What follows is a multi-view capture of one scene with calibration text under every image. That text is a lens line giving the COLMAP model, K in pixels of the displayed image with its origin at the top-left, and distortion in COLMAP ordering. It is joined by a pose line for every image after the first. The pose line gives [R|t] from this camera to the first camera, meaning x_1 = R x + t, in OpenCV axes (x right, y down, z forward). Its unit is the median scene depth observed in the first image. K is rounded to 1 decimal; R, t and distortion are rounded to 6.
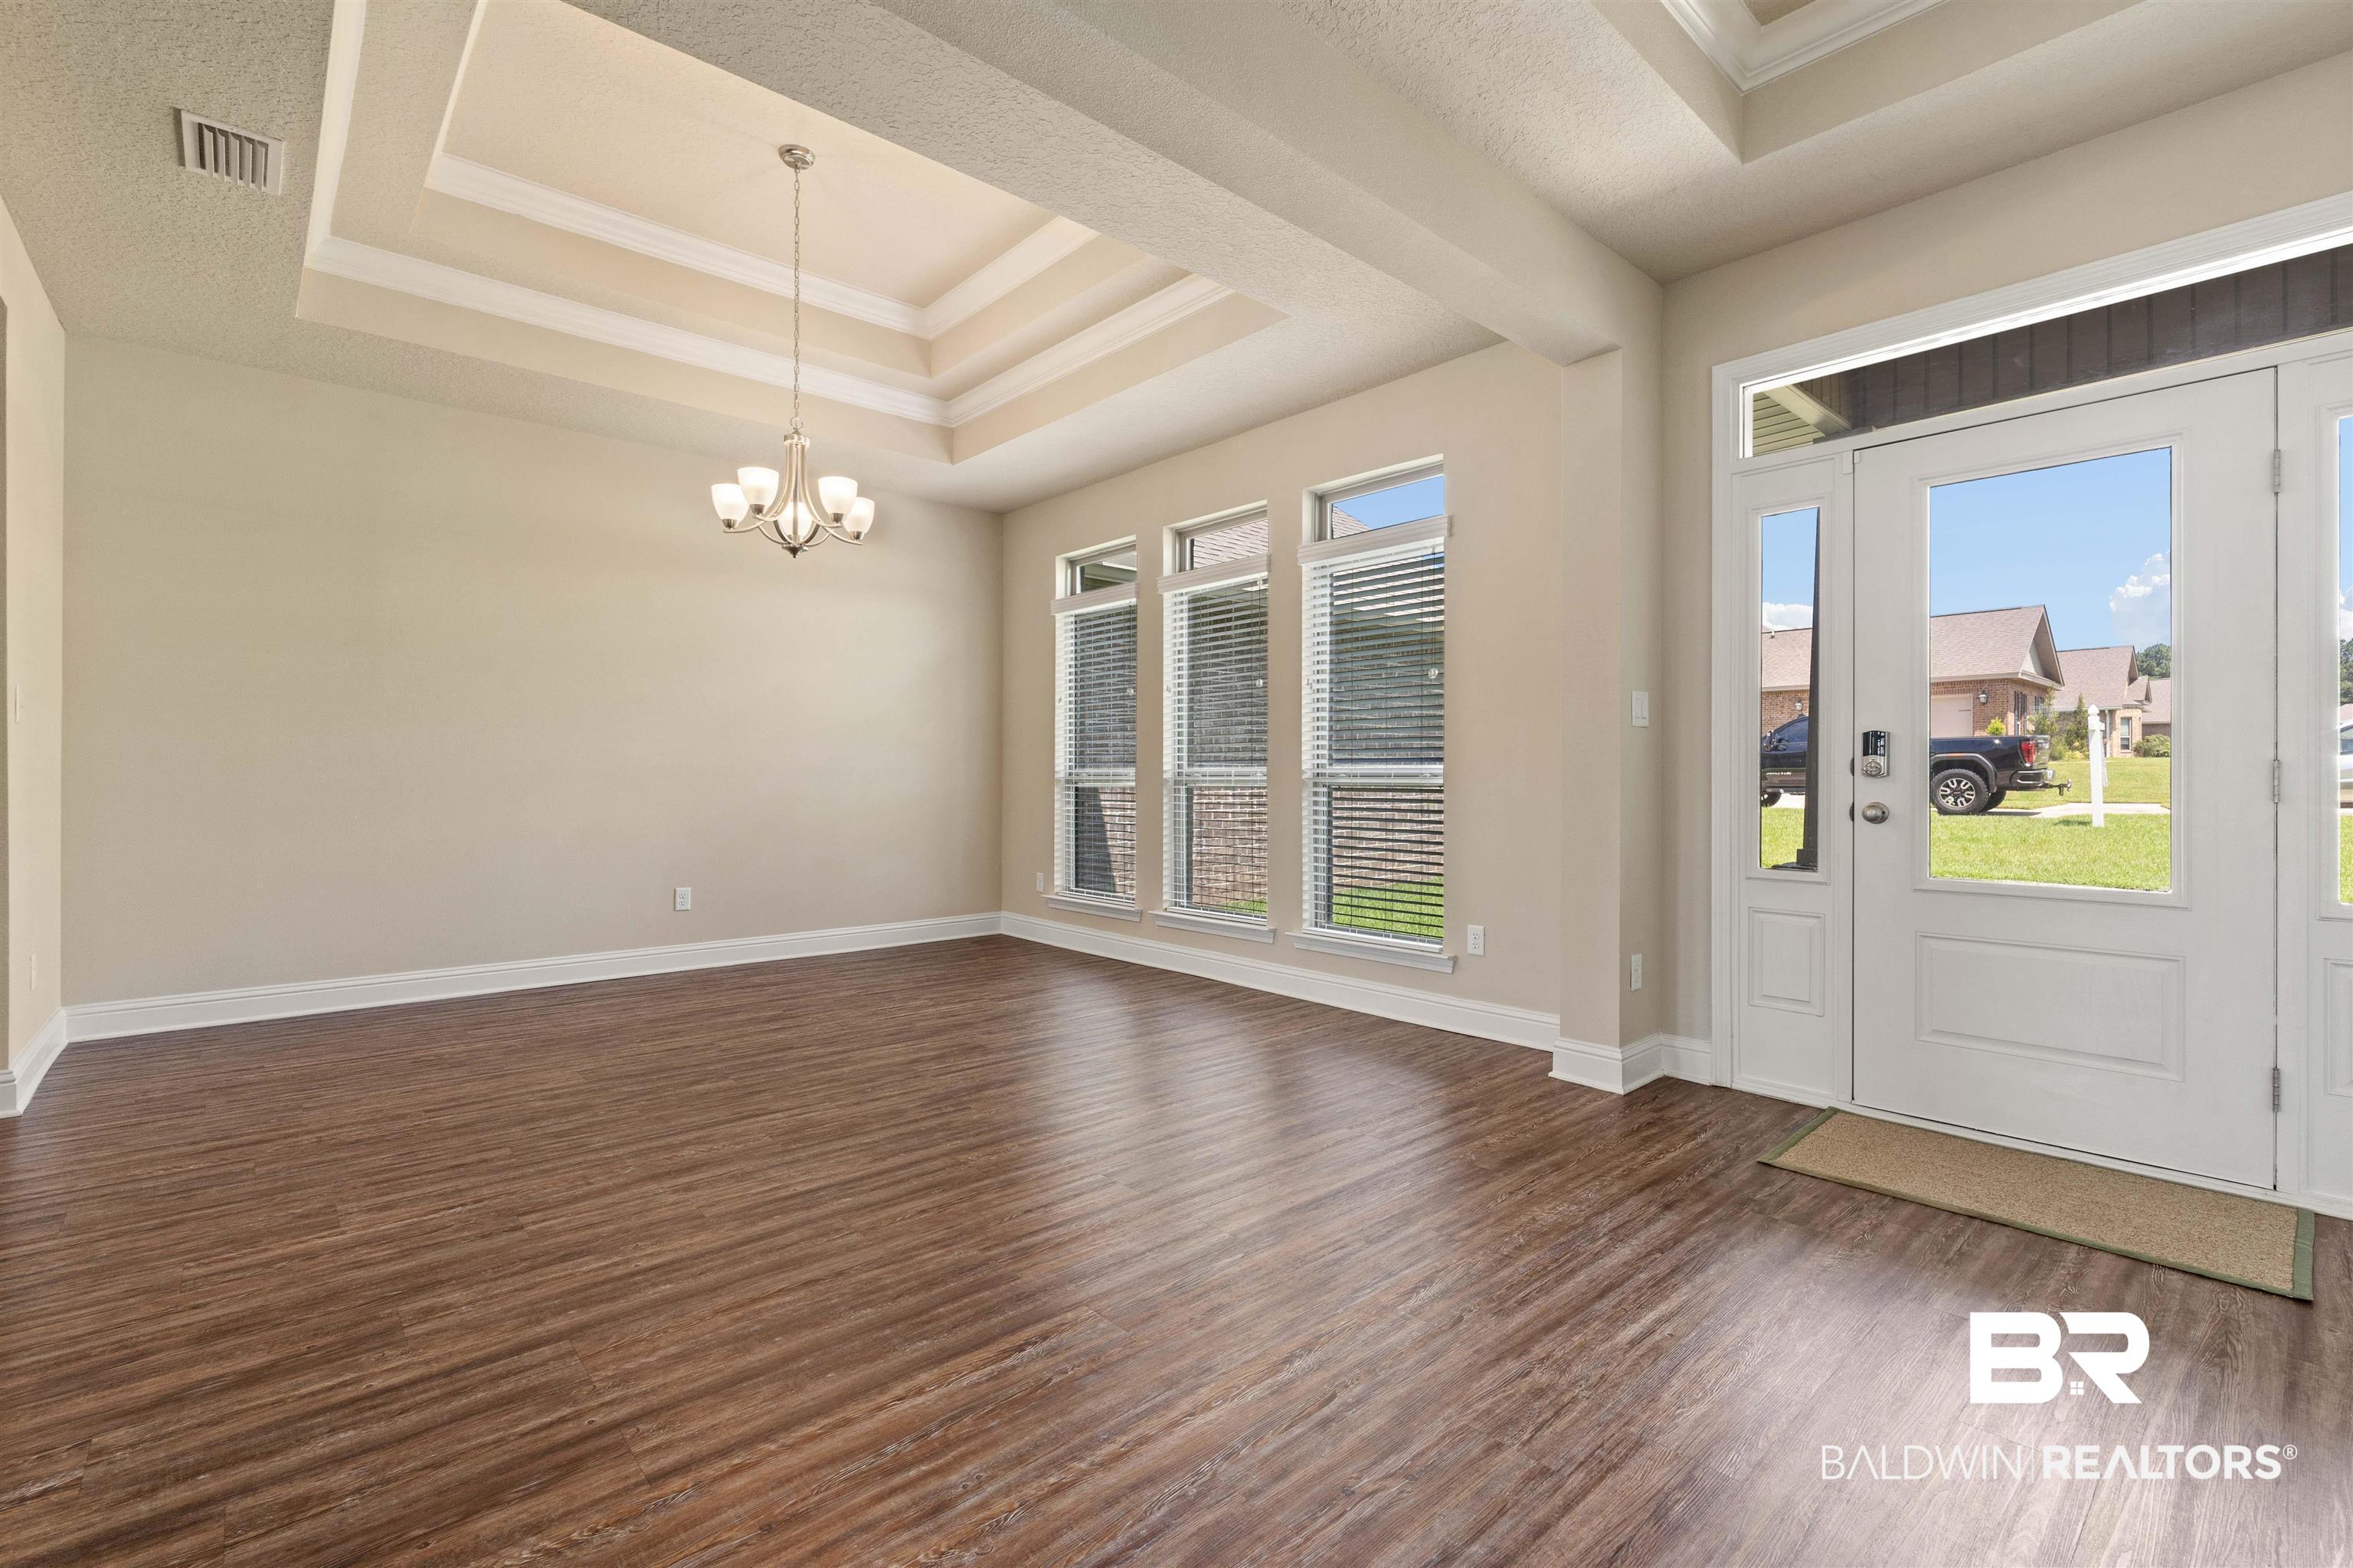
lens RADIAL K [[1038.8, 0, 1185.3], [0, 1038.8, 778.7], [0, 0, 1]] dist [-0.000913, -0.000333]
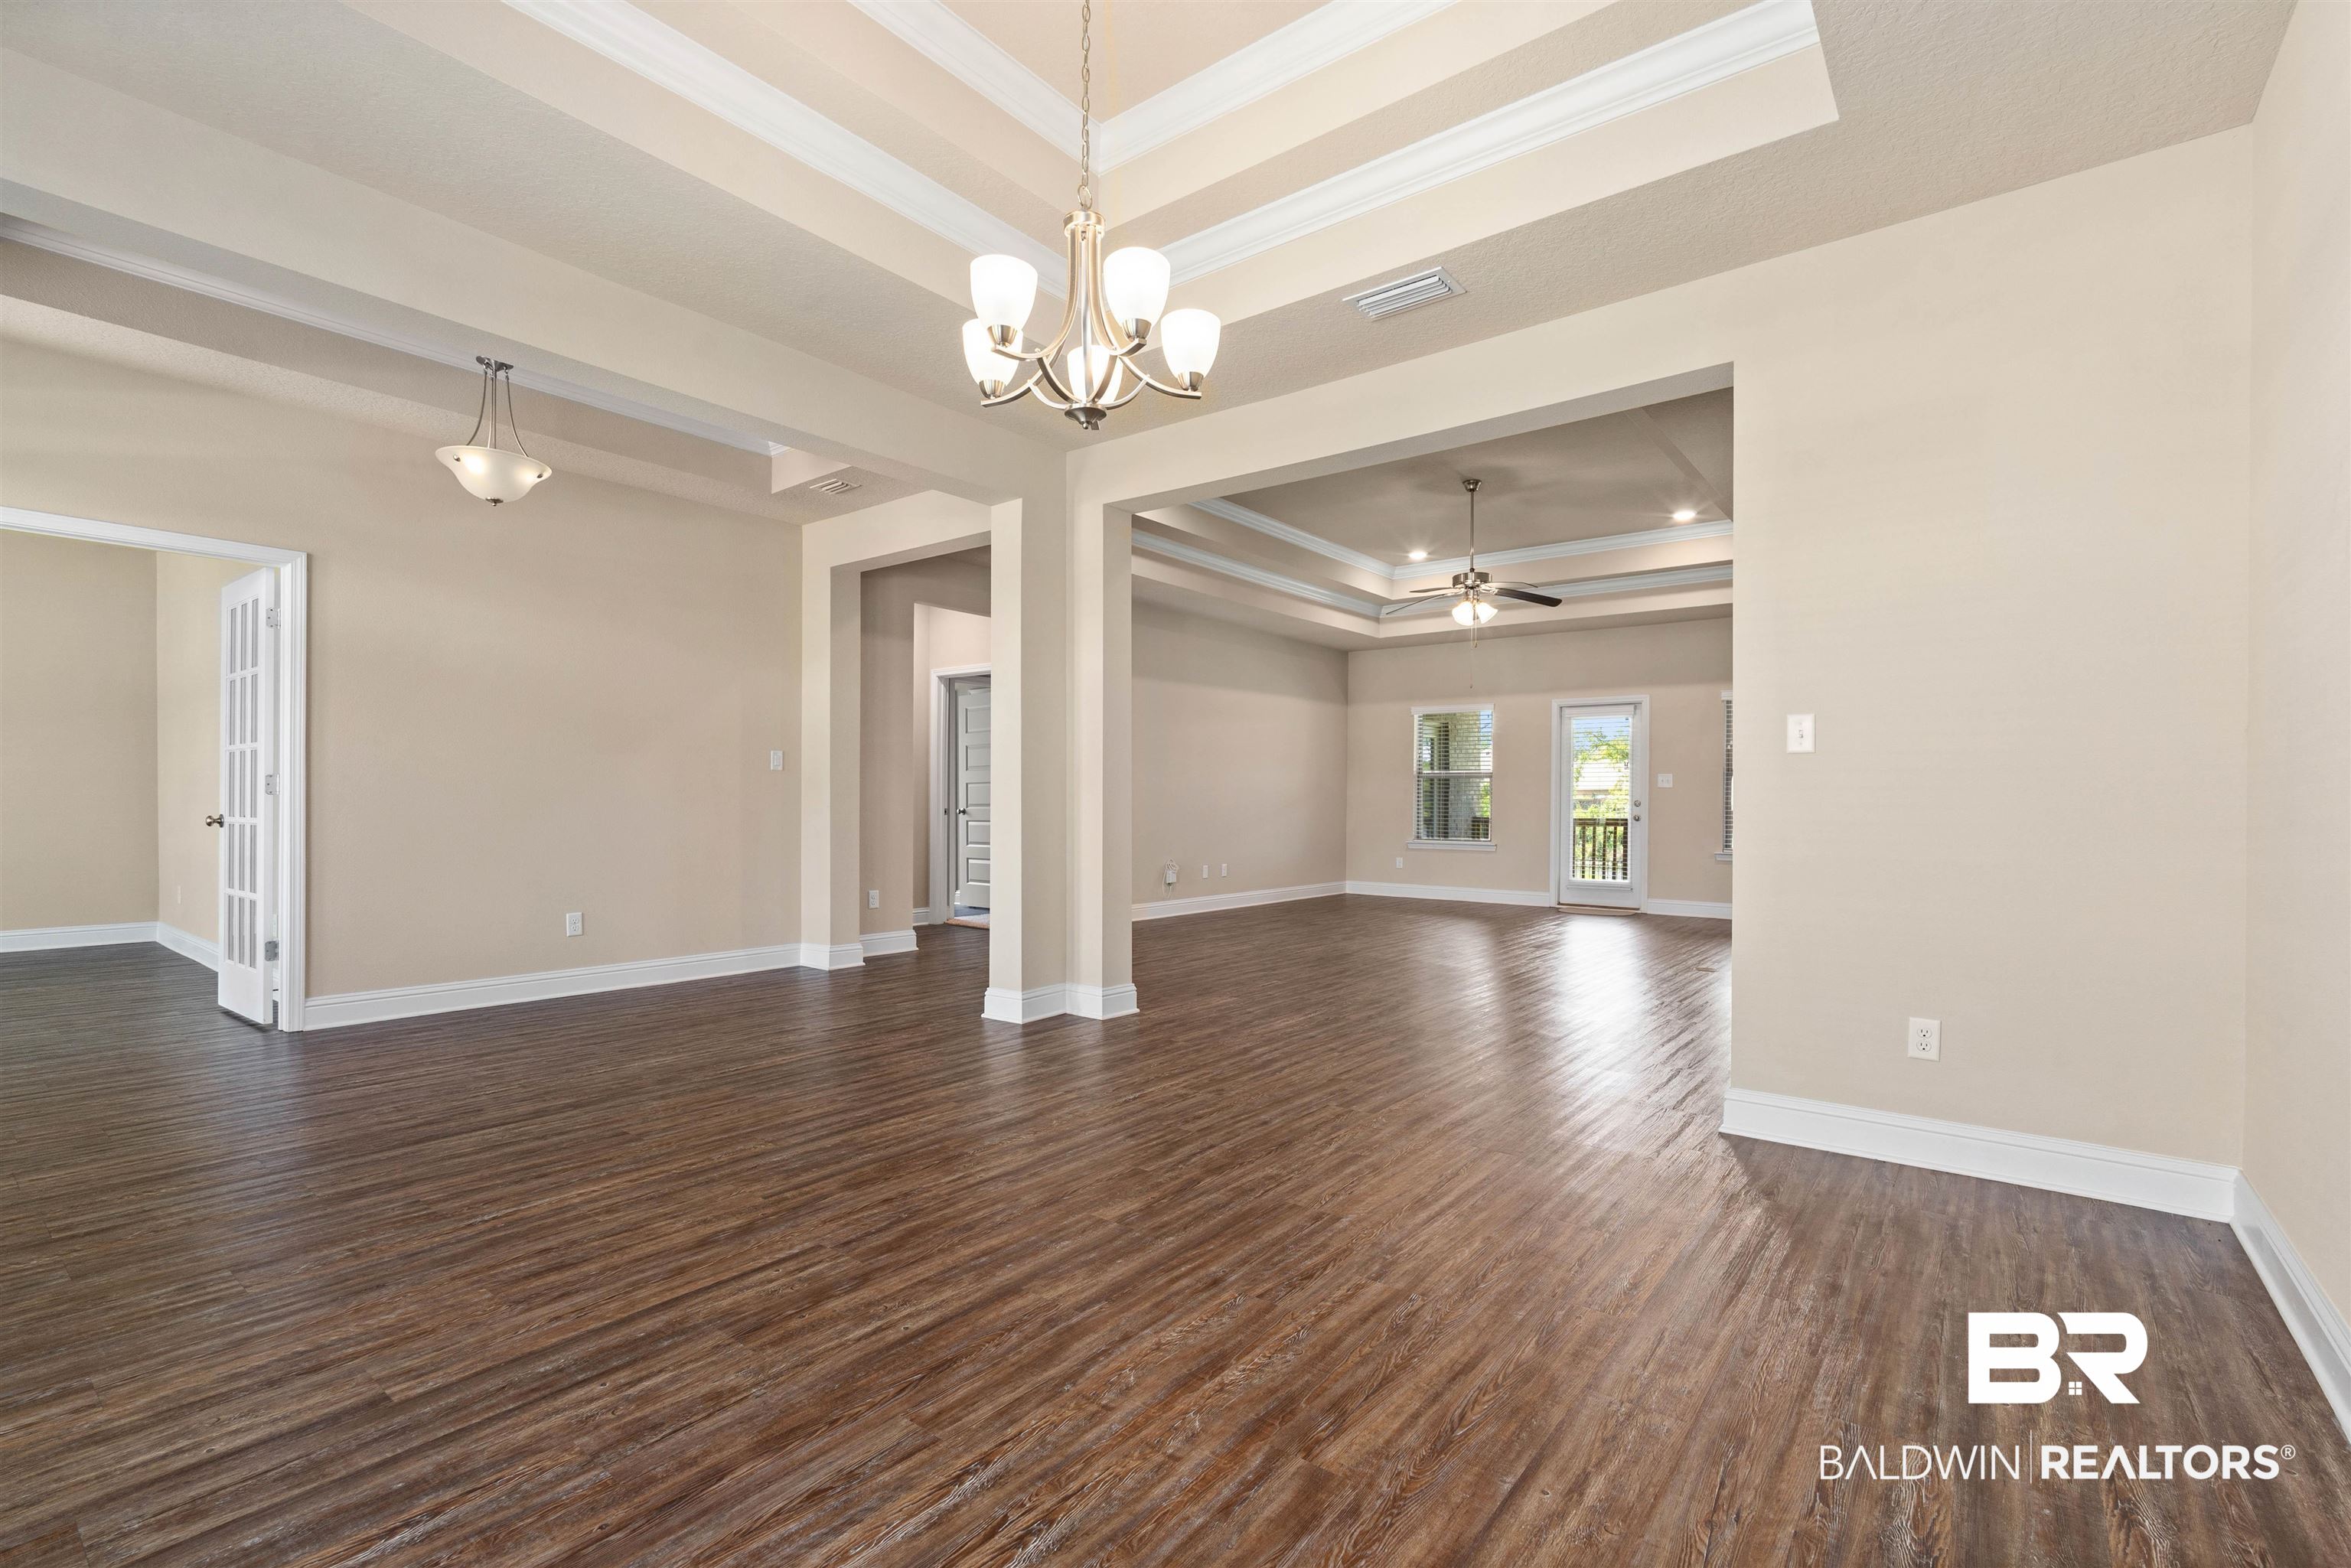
lens RADIAL K [[1057.7, 0, 1177.8], [0, 1057.7, 814.1], [0, 0, 1]] dist [-0.017254, -0.000163]
pose [[-0.985322, -0.008475, -0.170497, -0.482131], [-0.010900, 0.999852, 0.013292, -0.005418], [0.170360, 0.014956, -0.985268, 2.338079]]
